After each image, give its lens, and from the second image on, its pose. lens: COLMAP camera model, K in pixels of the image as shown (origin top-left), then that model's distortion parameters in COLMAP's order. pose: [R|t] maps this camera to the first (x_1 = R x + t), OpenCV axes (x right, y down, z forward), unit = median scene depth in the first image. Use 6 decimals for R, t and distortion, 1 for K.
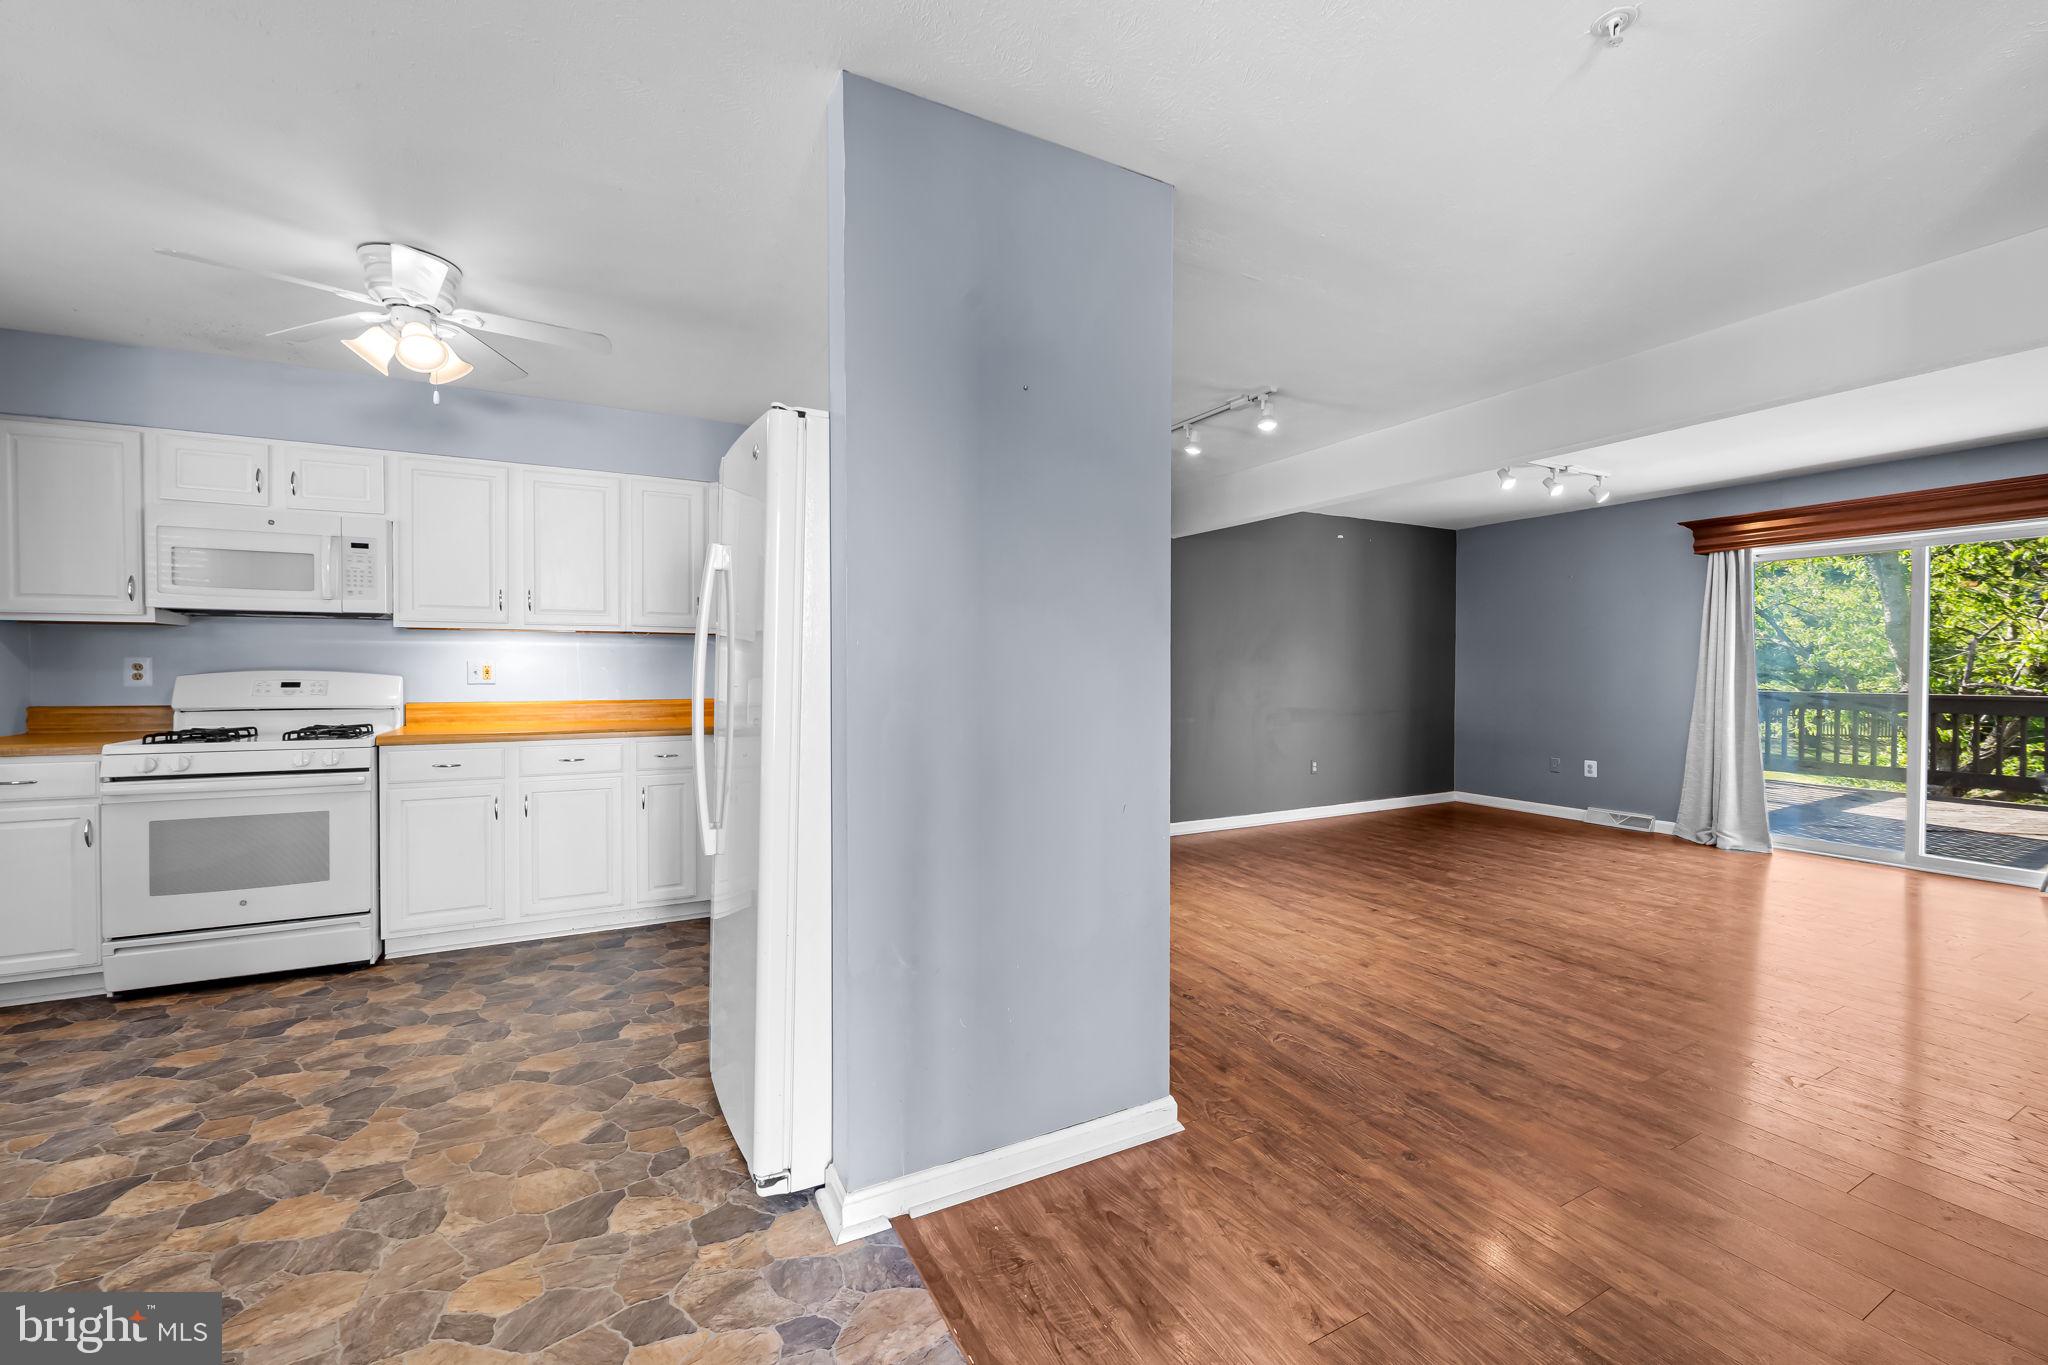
lens RADIAL K [[823.6, 0, 1035.2], [0, 823.6, 676.6], [0, 0, 1]] dist [-0.008656, 0.000906]
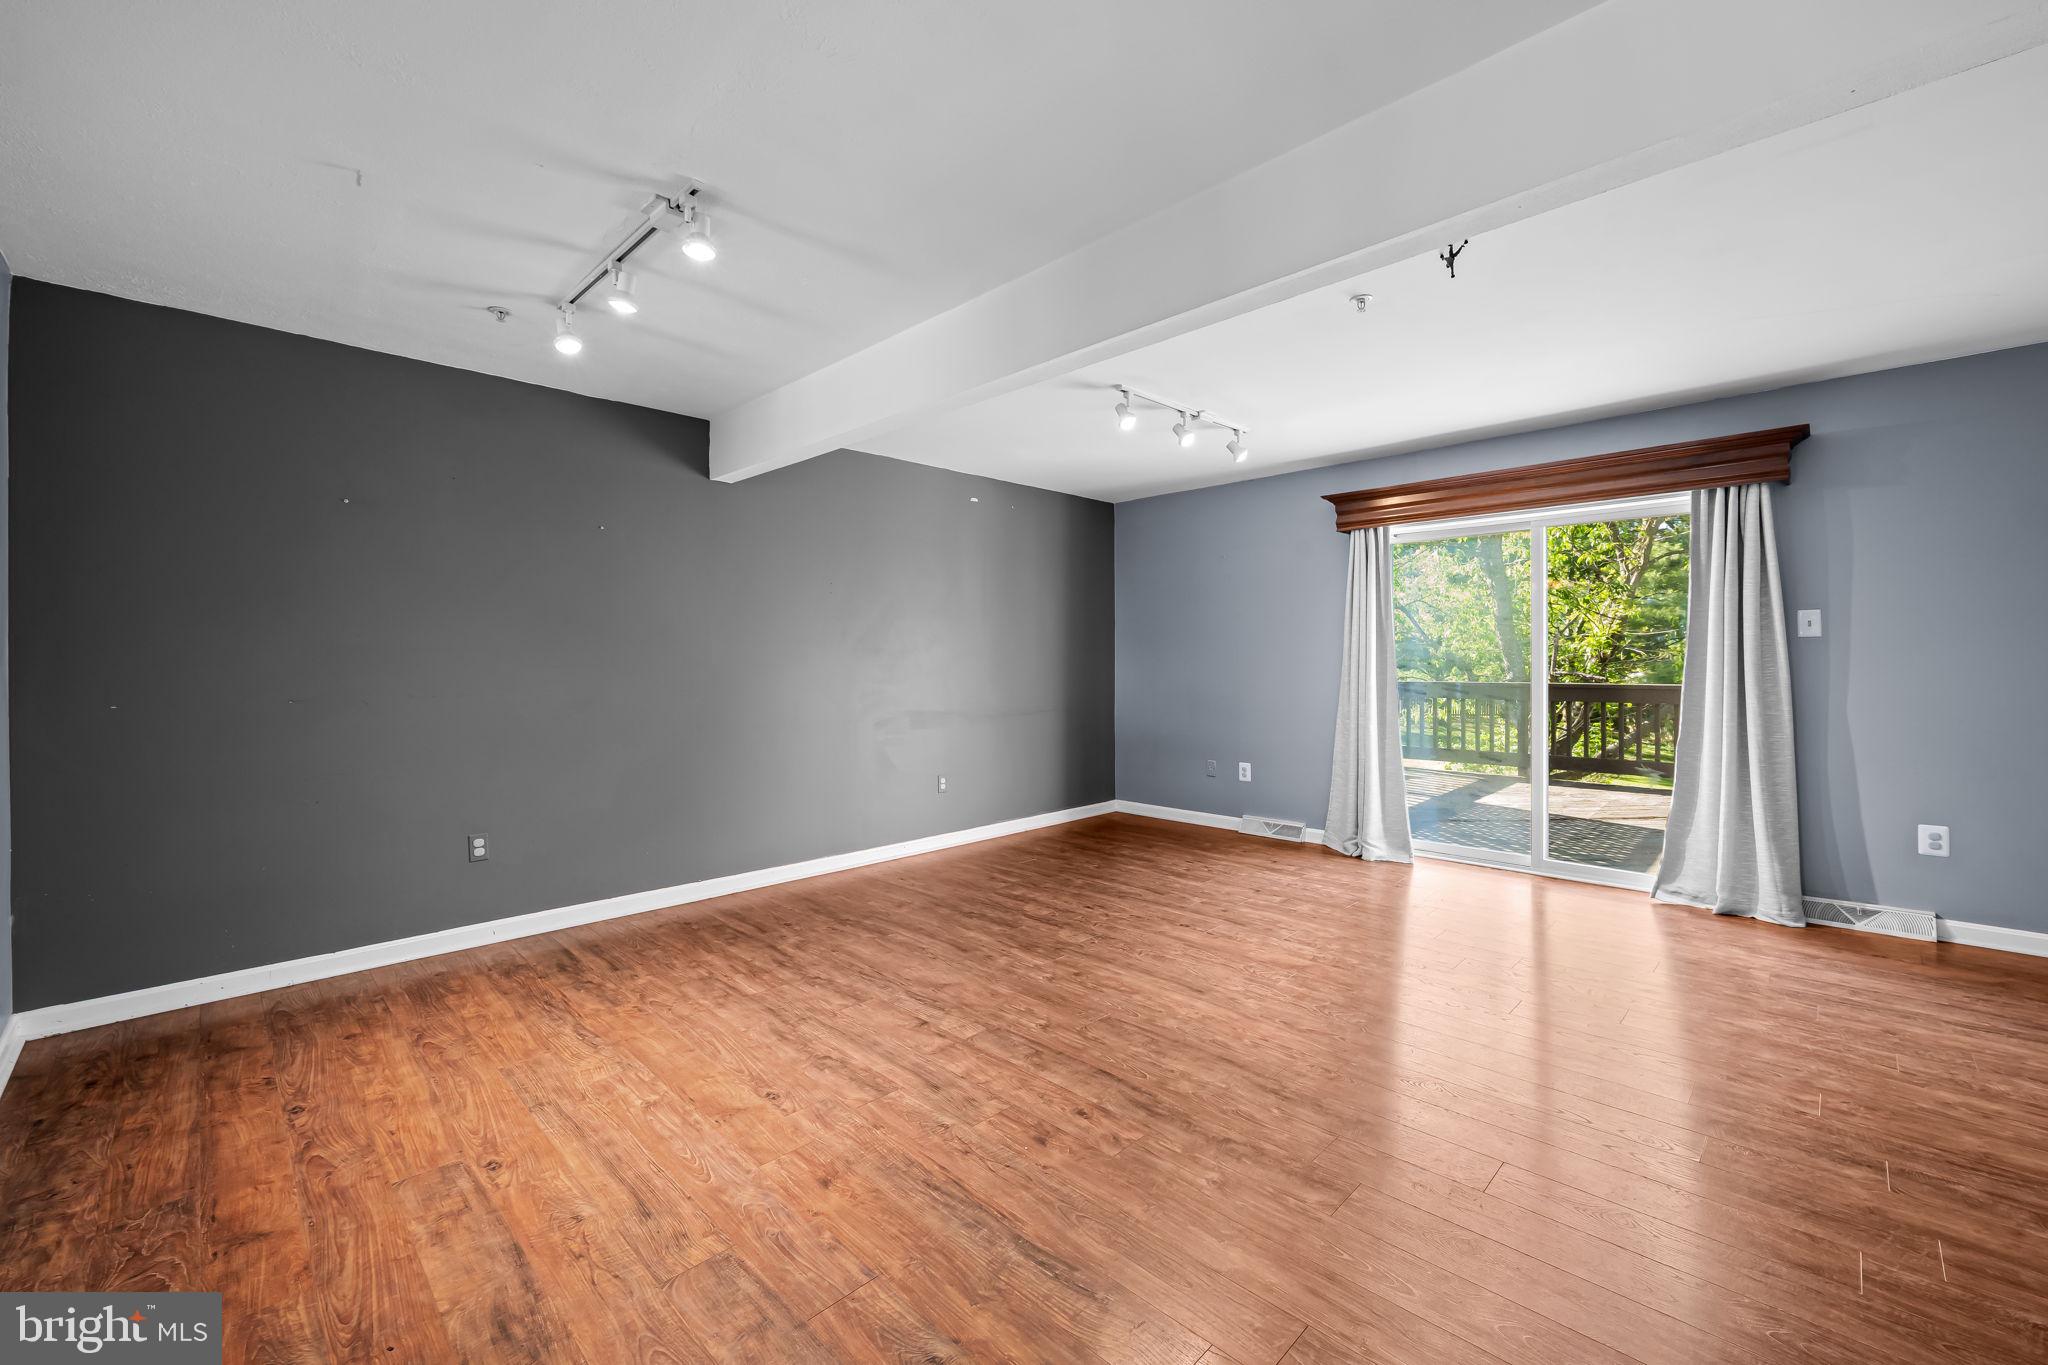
lens RADIAL K [[823.6, 0, 1039.1], [0, 823.6, 657.9], [0, 0, 1]] dist [-0.008656, 0.000906]
pose [[0.953051, -0.004748, 0.302771, 0.343728], [0.009531, 0.999852, -0.014321, -0.001629], [-0.302658, 0.016535, 0.952956, 0.377941]]
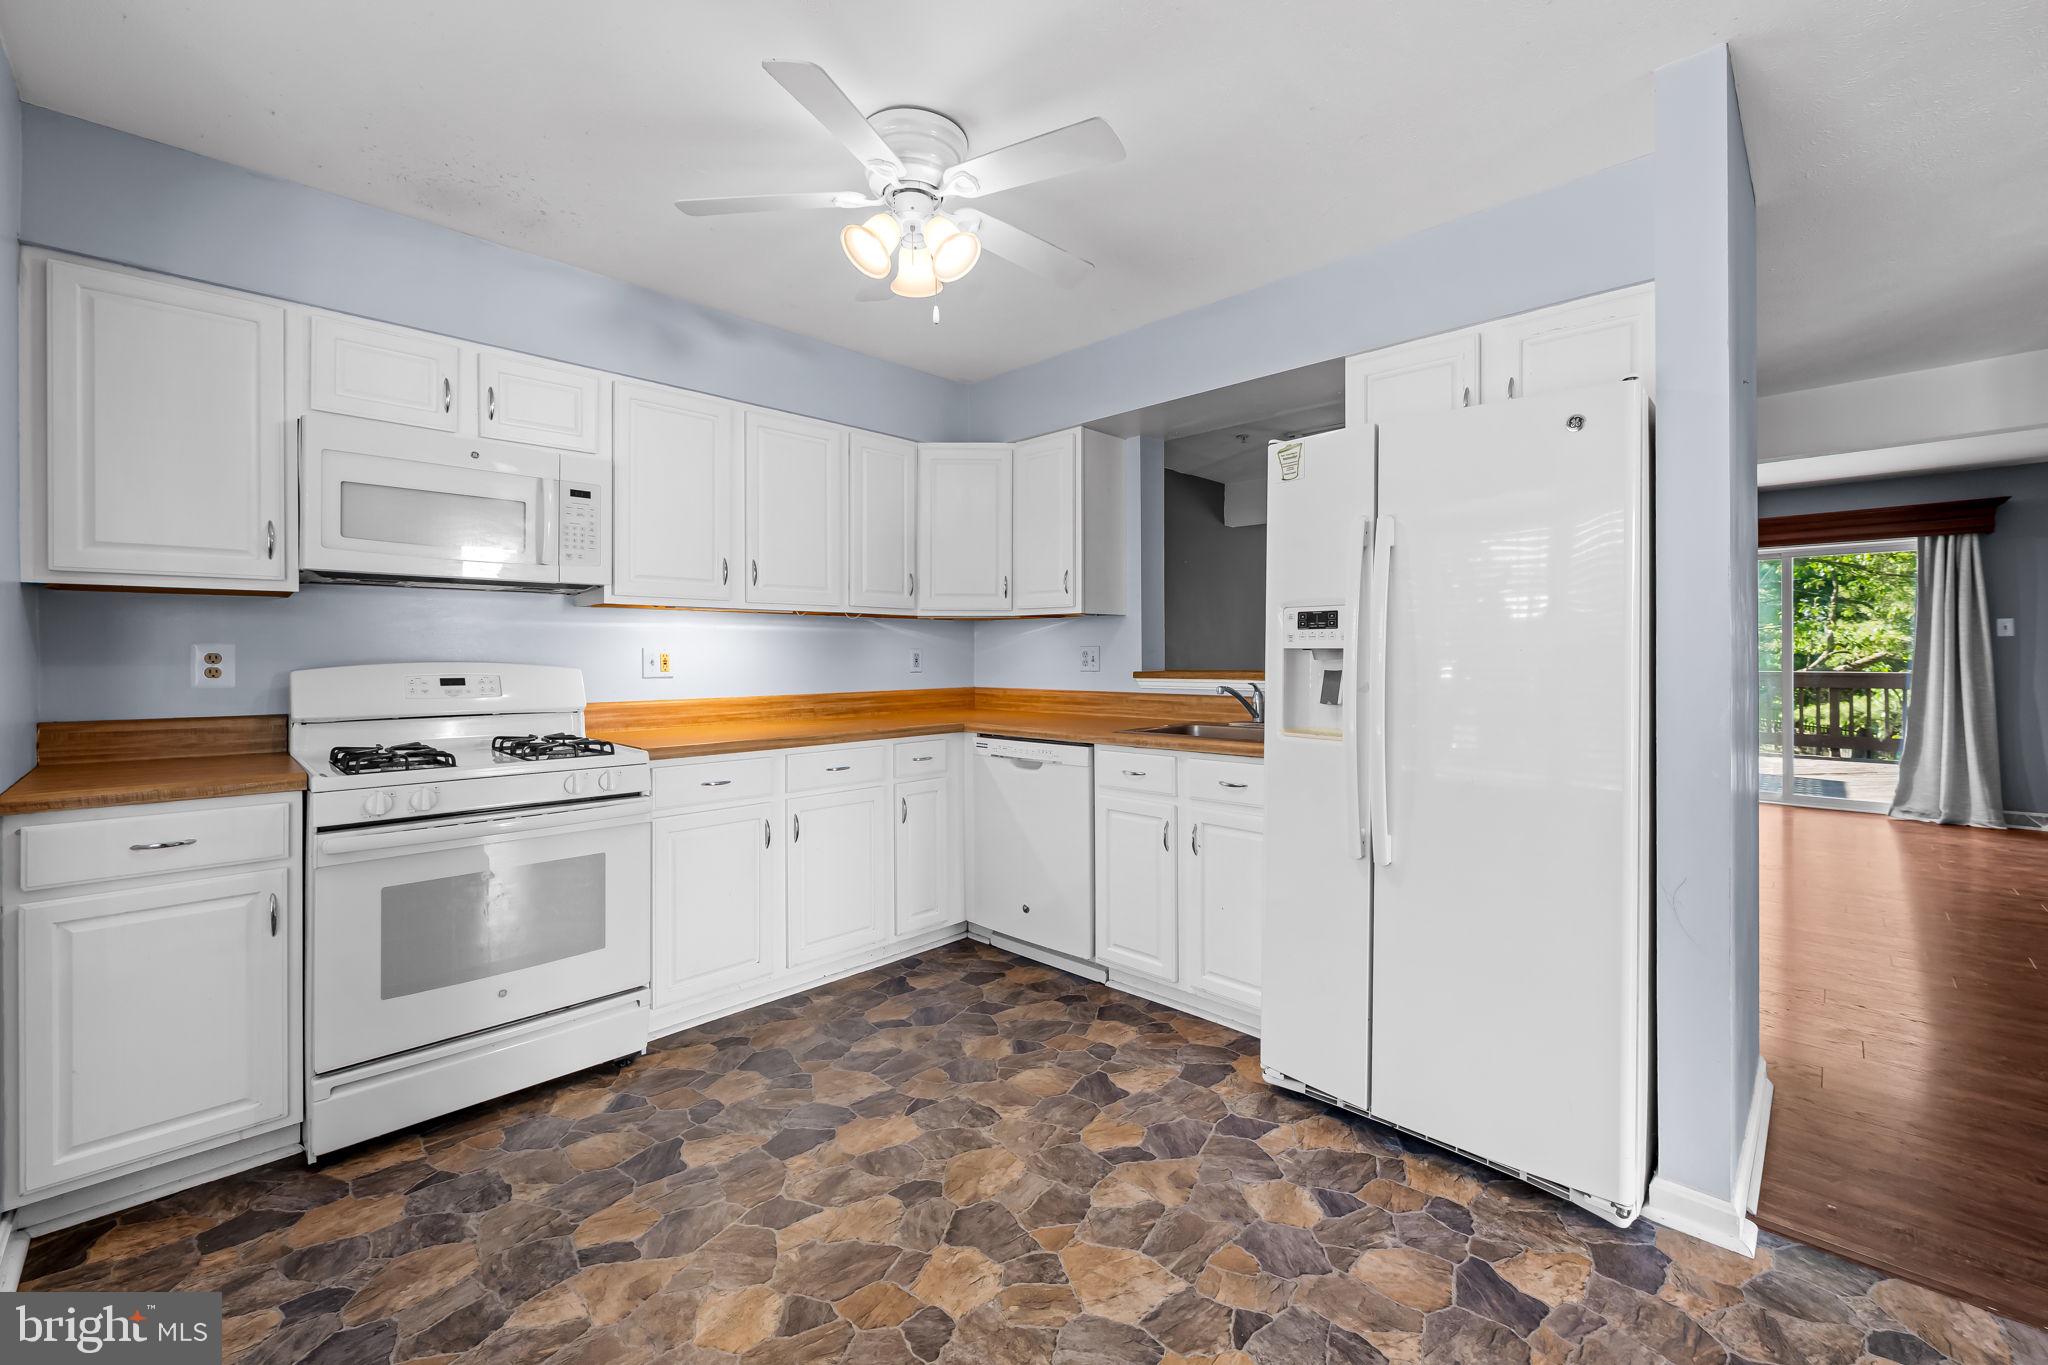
lens RADIAL K [[823.6, 0, 1036.0], [0, 823.6, 651.5], [0, 0, 1]] dist [-0.008656, 0.000906]
pose [[0.954867, -0.004762, 0.296994, -0.592314], [0.009336, 0.999859, -0.013984, -0.001753], [-0.296886, 0.016125, 0.954777, 0.150485]]
